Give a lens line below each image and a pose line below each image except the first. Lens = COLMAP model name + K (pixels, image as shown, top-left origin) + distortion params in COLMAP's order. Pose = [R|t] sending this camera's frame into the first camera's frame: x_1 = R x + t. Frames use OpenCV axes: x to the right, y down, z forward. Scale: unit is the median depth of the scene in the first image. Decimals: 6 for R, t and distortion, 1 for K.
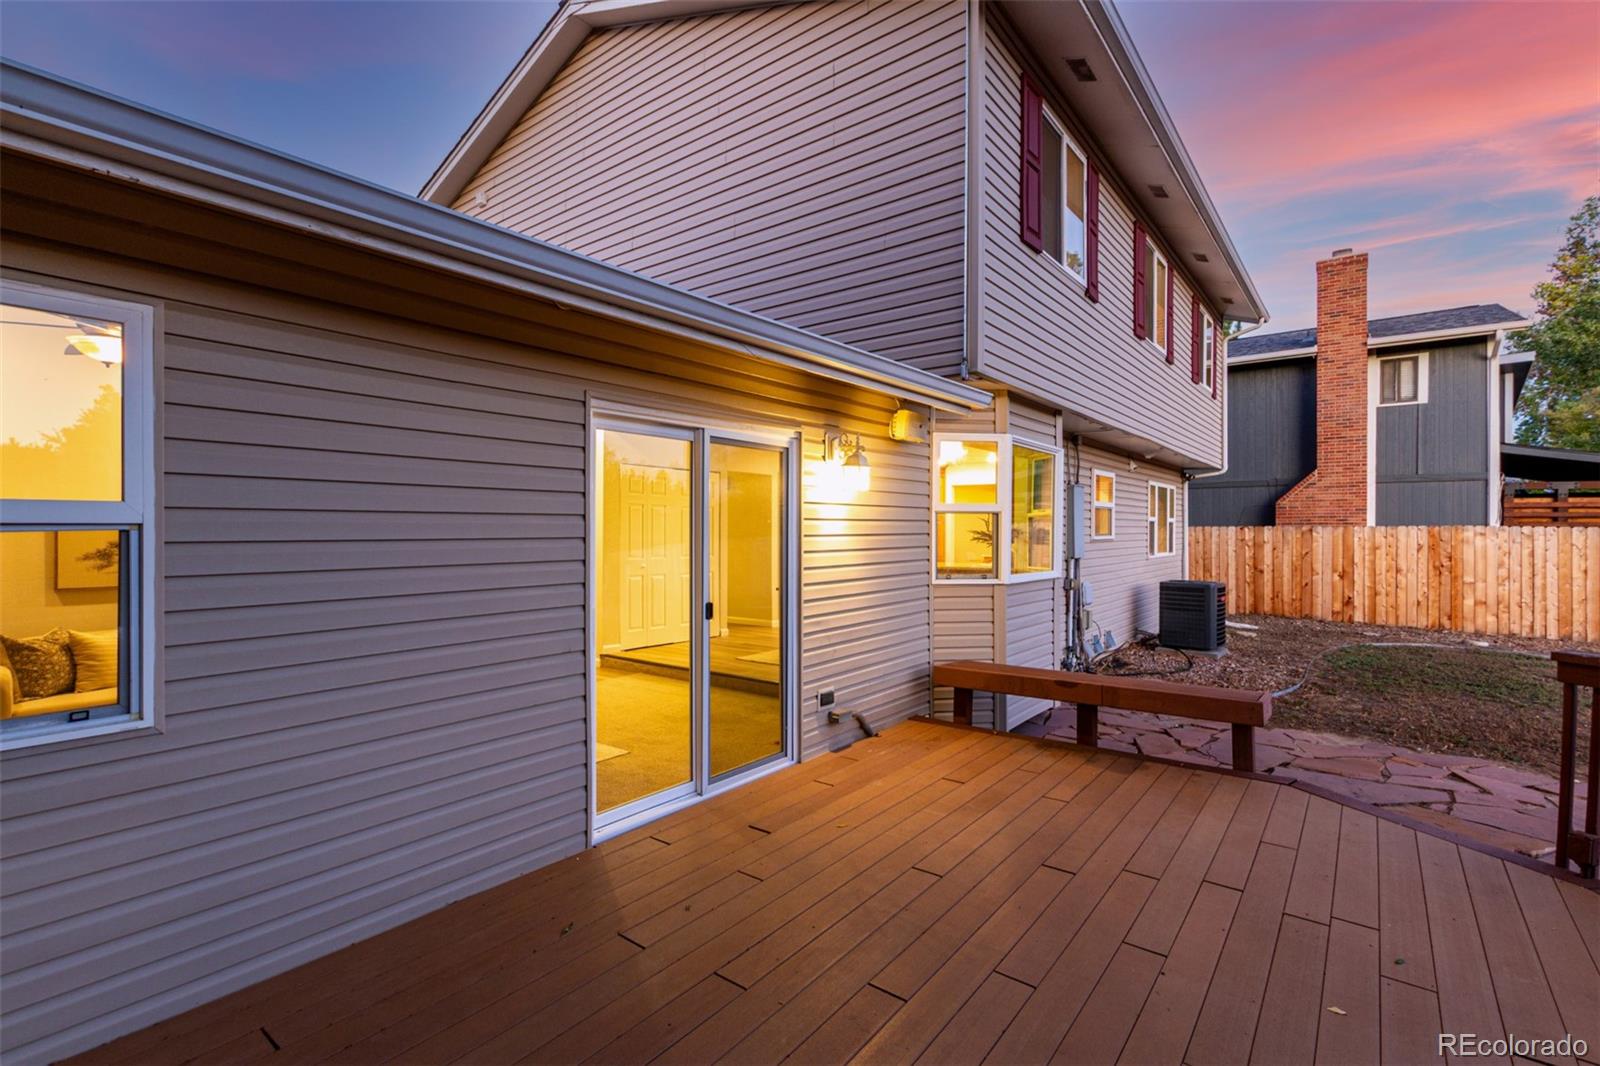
lens RADIAL K [[738.3, 0, 800.0], [0, 738.3, 533.0], [0, 0, 1]] dist [0.002578, -0.000359]
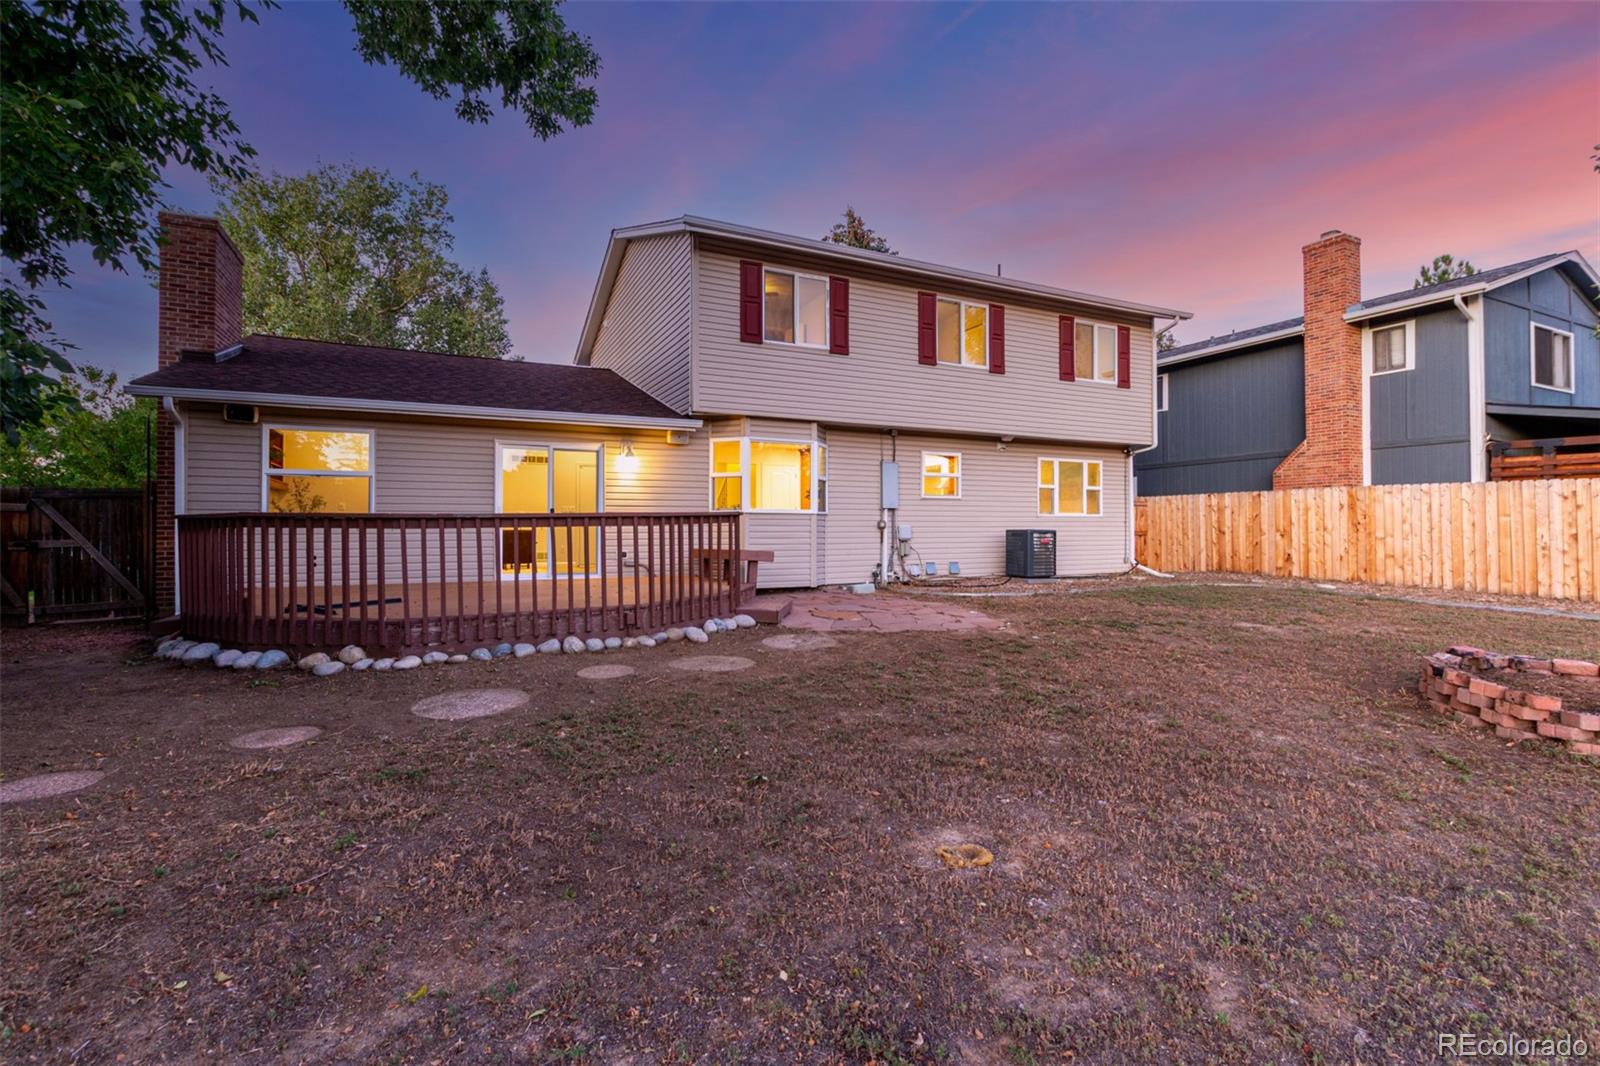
lens RADIAL K [[738.3, 0, 800.0], [0, 738.3, 533.0], [0, 0, 1]] dist [0.002578, -0.000359]
pose [[0.896383, -0.000502, -0.443280, 0.584758], [0.000059, 0.999999, -0.001012, 0.057089], [0.443280, 0.000881, 0.896383, -0.322745]]
